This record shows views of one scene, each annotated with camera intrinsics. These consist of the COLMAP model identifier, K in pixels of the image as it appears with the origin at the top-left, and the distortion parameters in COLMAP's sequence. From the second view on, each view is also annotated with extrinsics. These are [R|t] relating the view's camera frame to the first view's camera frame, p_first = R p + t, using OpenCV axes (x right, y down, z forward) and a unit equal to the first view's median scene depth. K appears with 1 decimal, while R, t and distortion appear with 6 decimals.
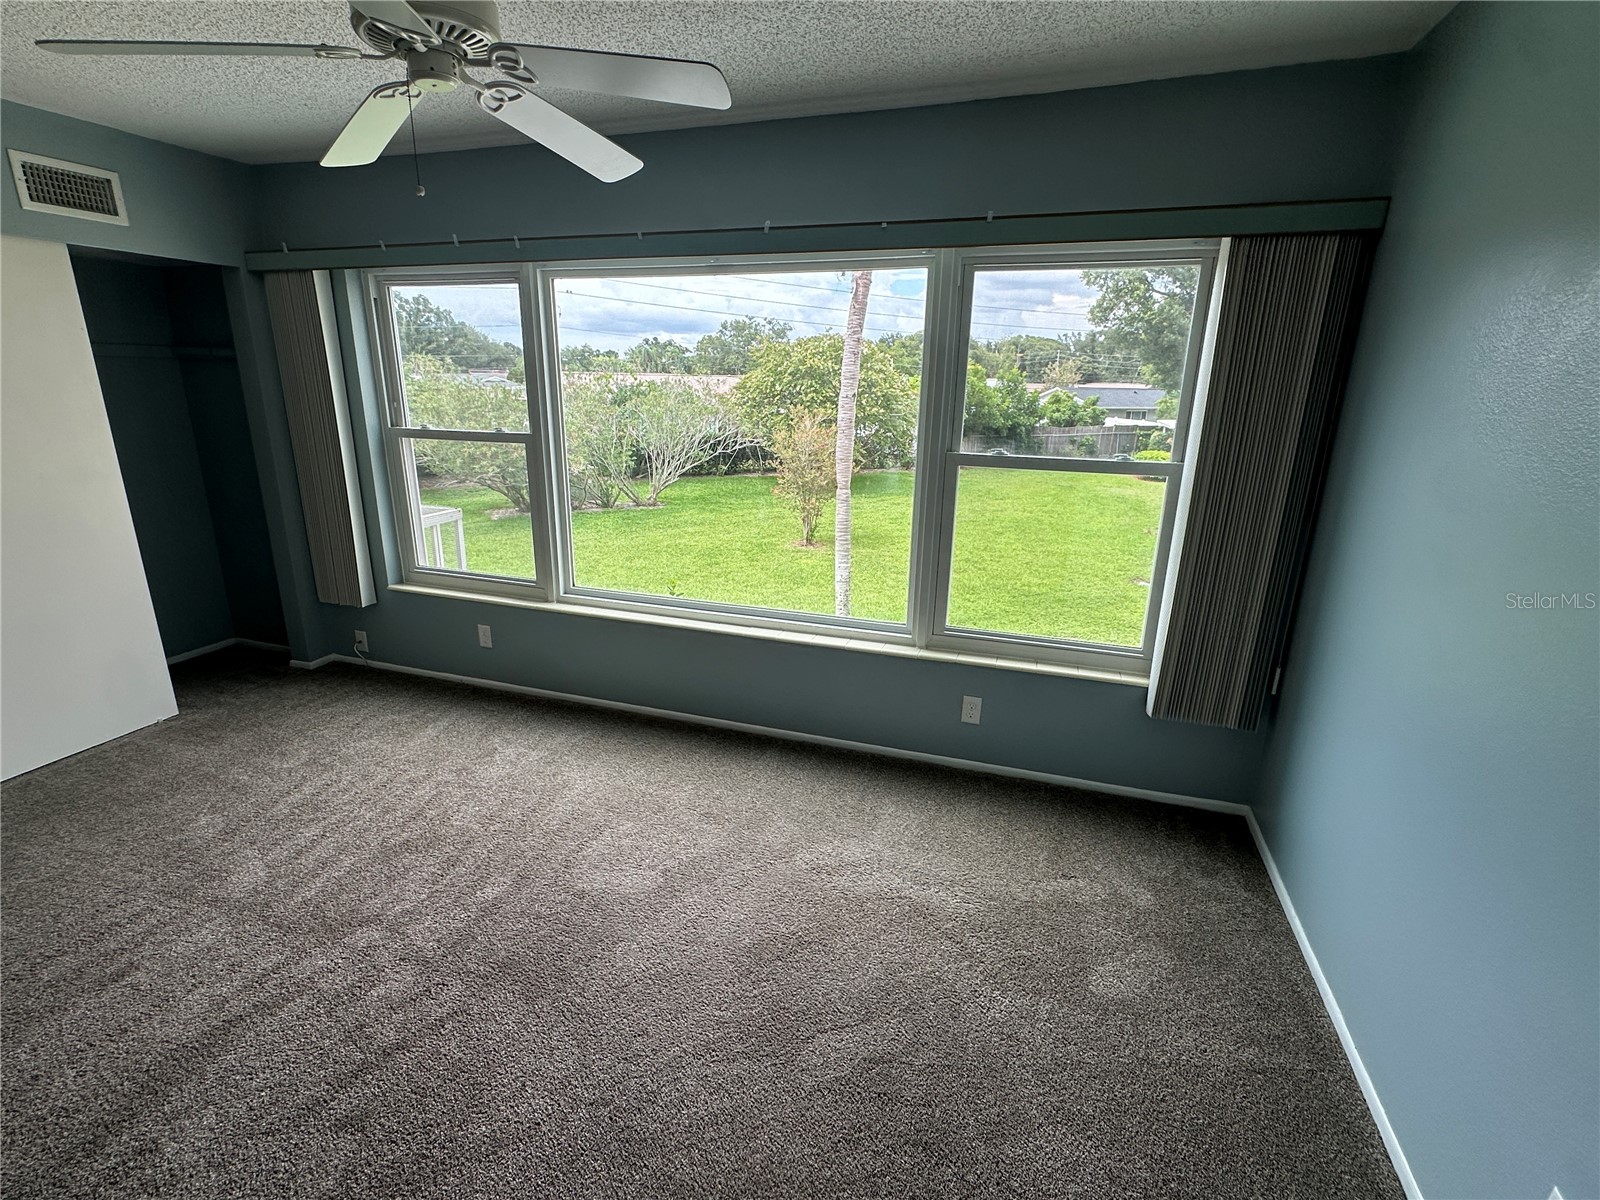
lens RADIAL K [[750.9, 0, 795.5], [0, 750.9, 599.1], [0, 0, 1]] dist [-0.004810, 0.001915]
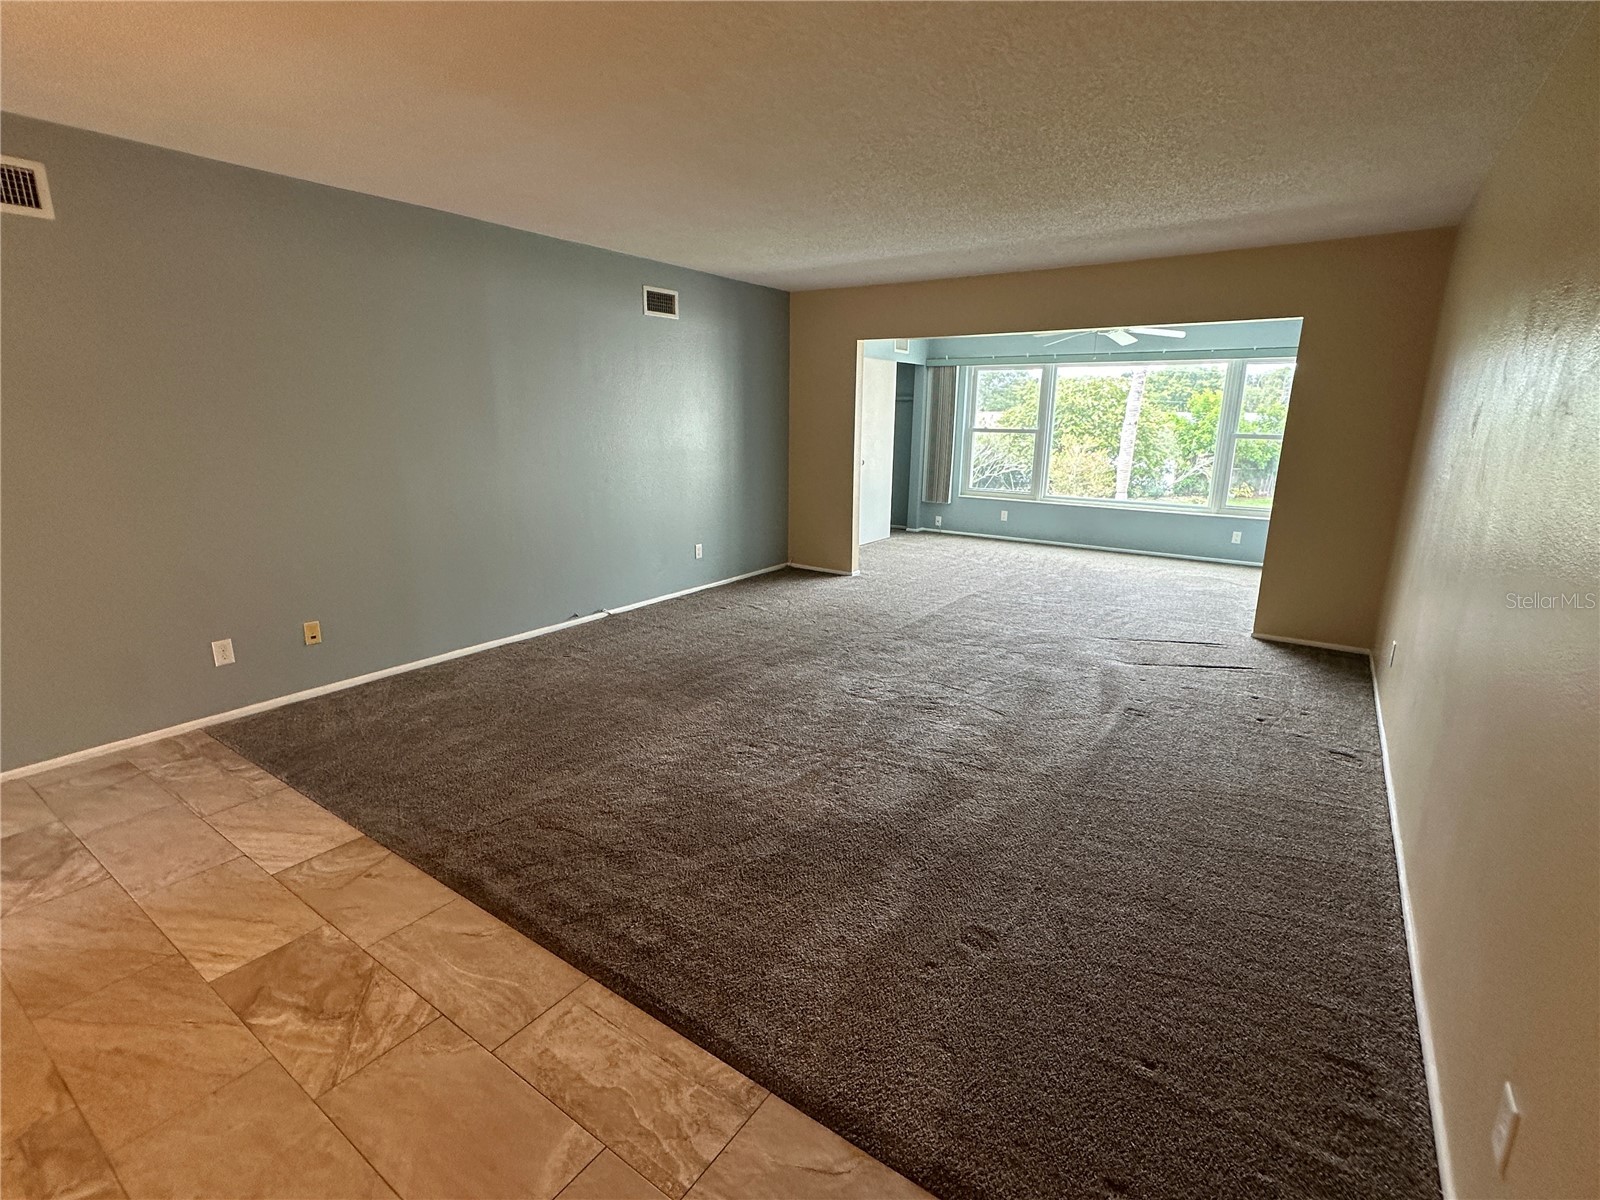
lens RADIAL K [[750.9, 0, 801.2], [0, 750.9, 604.8], [0, 0, 1]] dist [-0.004810, 0.001915]
pose [[0.960814, 0.064002, -0.269705, -0.033949], [-0.074502, 0.996803, -0.028868, 0.040077], [0.266995, 0.047830, 0.962510, -0.128410]]
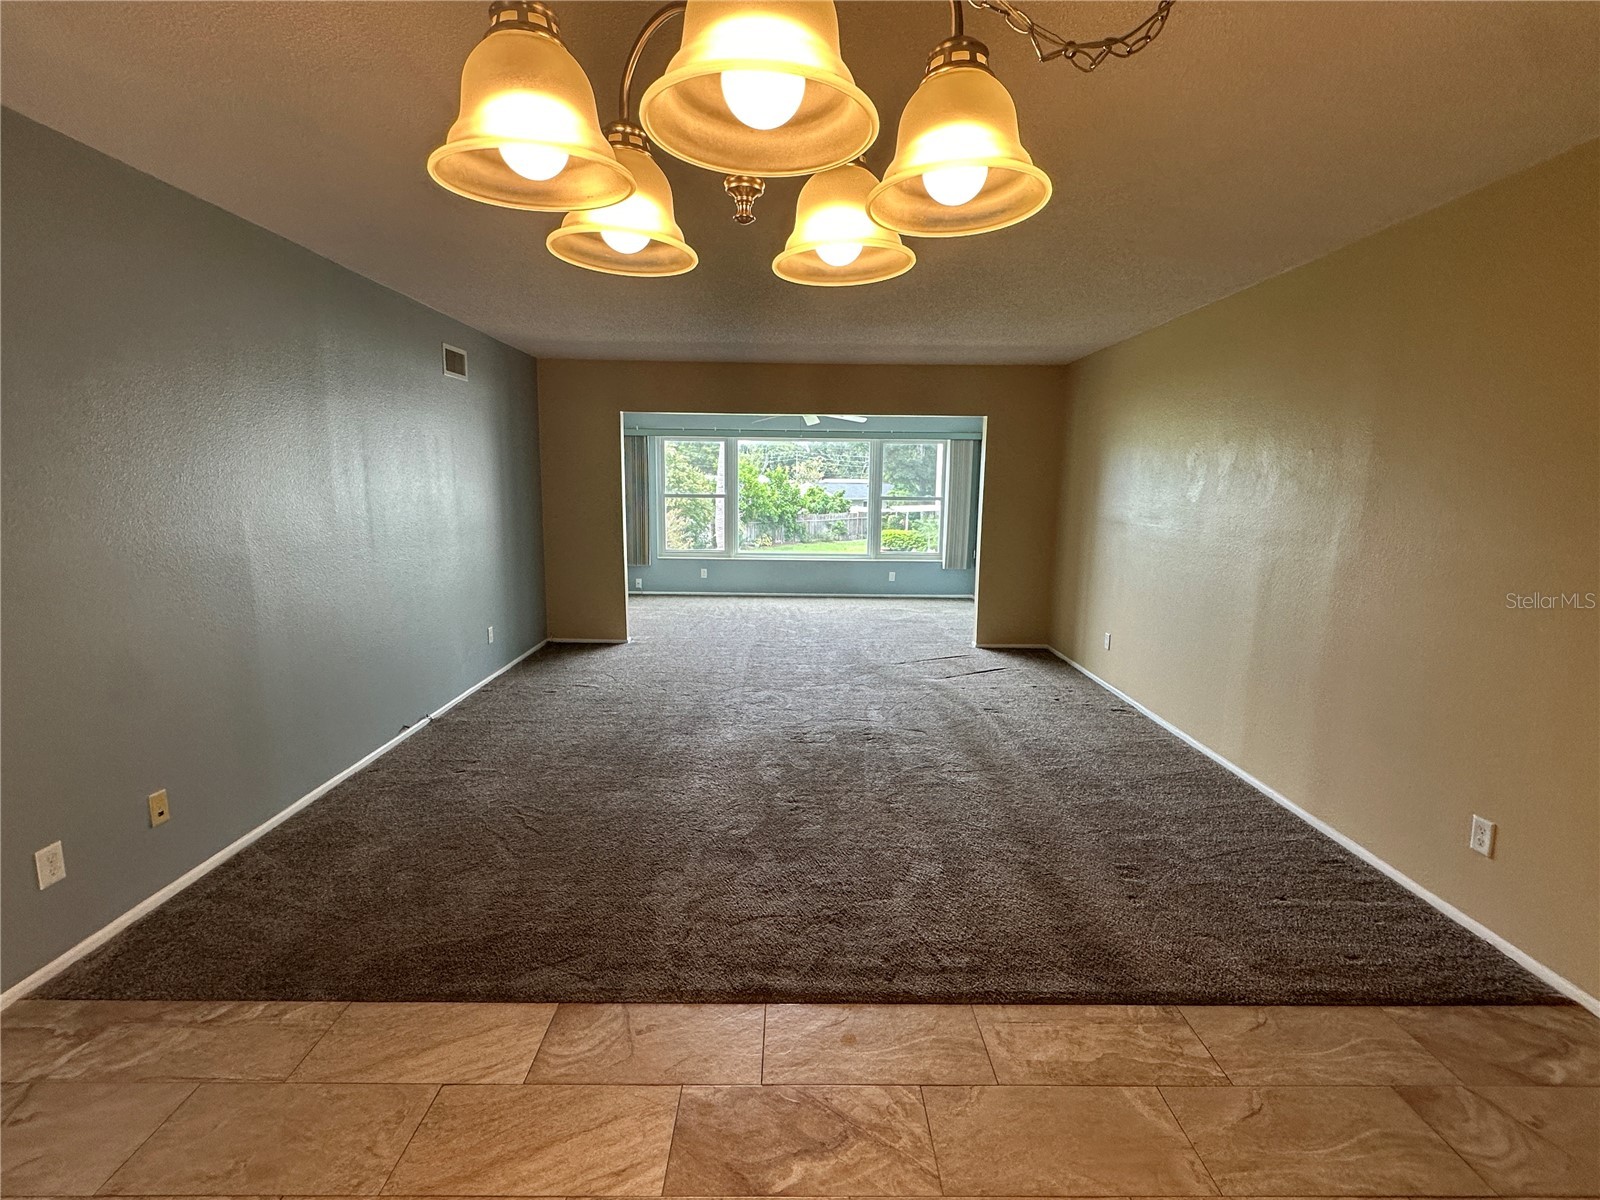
lens RADIAL K [[750.9, 0, 802.0], [0, 750.9, 600.6], [0, 0, 1]] dist [-0.004810, 0.001915]
pose [[0.943756, -0.055212, 0.326001, -0.084840], [0.094254, 0.989974, -0.105199, 0.039860], [-0.316925, 0.130009, 0.939498, -0.133961]]
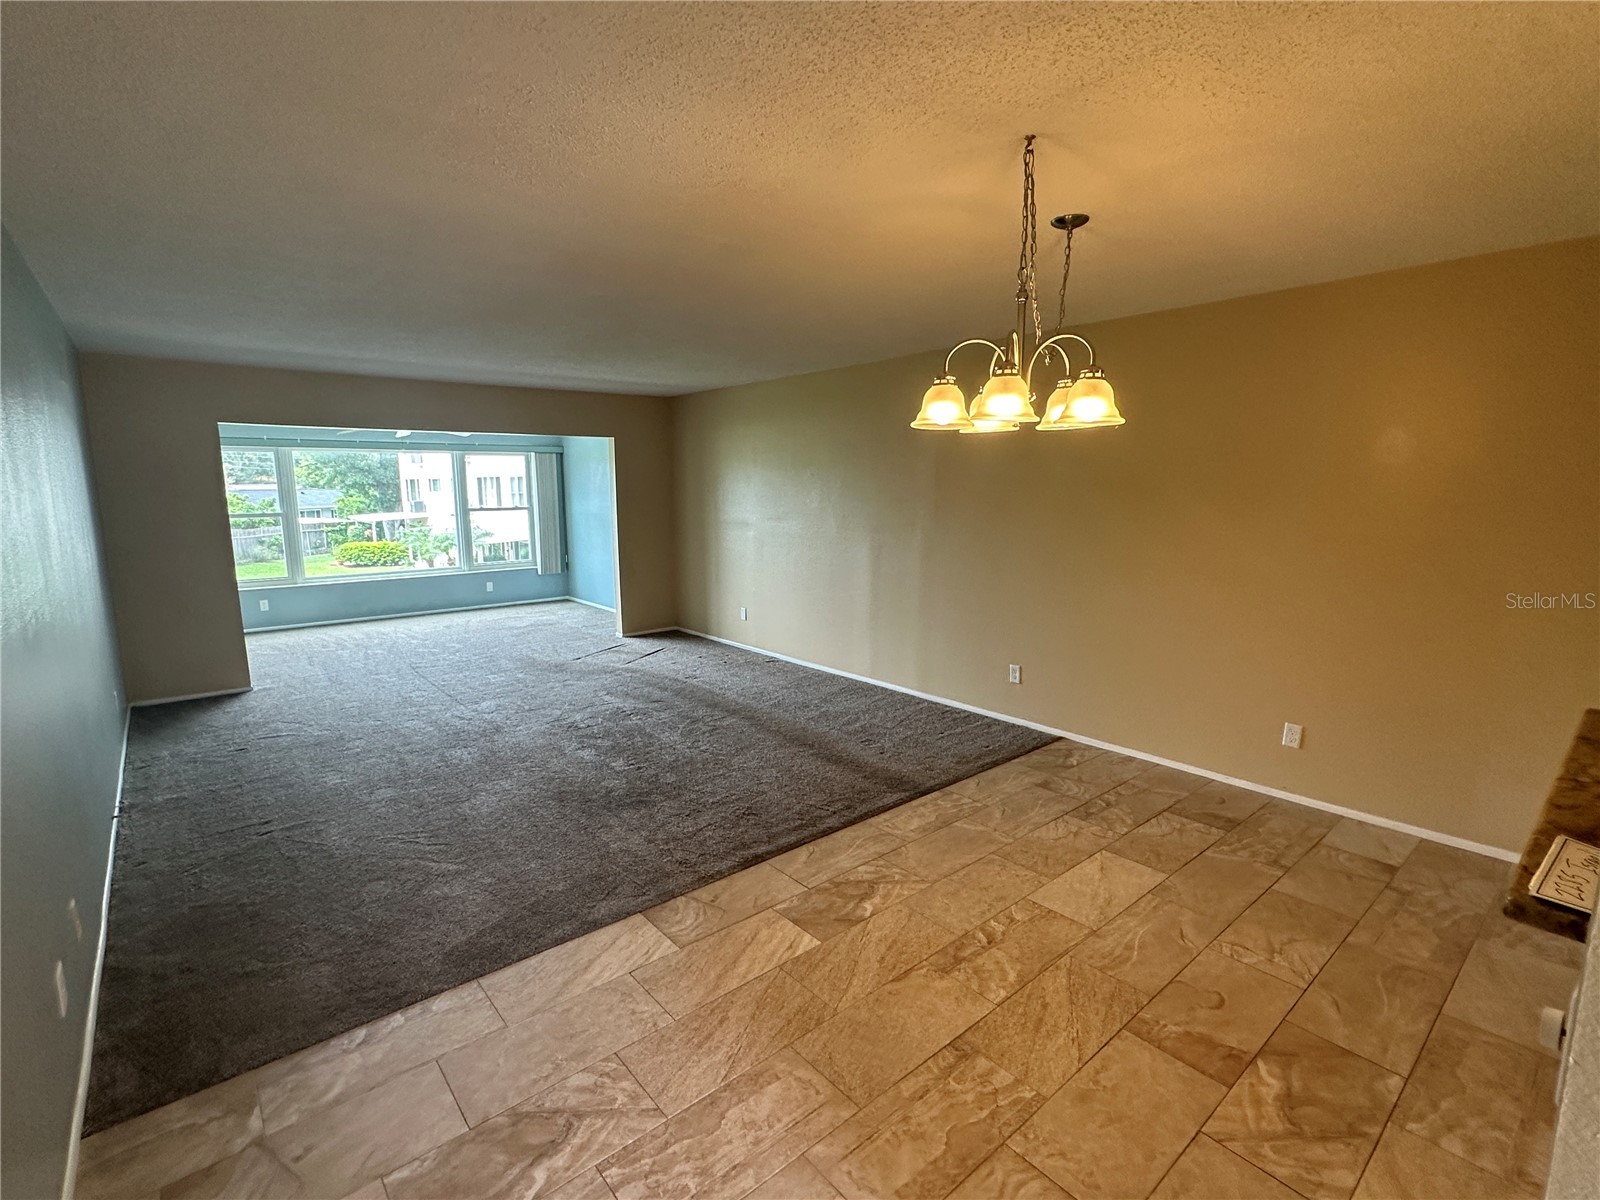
lens RADIAL K [[750.9, 0, 803.6], [0, 750.9, 592.9], [0, 0, 1]] dist [-0.004810, 0.001915]
pose [[0.512159, -0.139786, 0.847439, -0.131443], [0.251733, 0.967768, 0.007497, 0.035552], [-0.821172, 0.209489, 0.530840, -0.130688]]
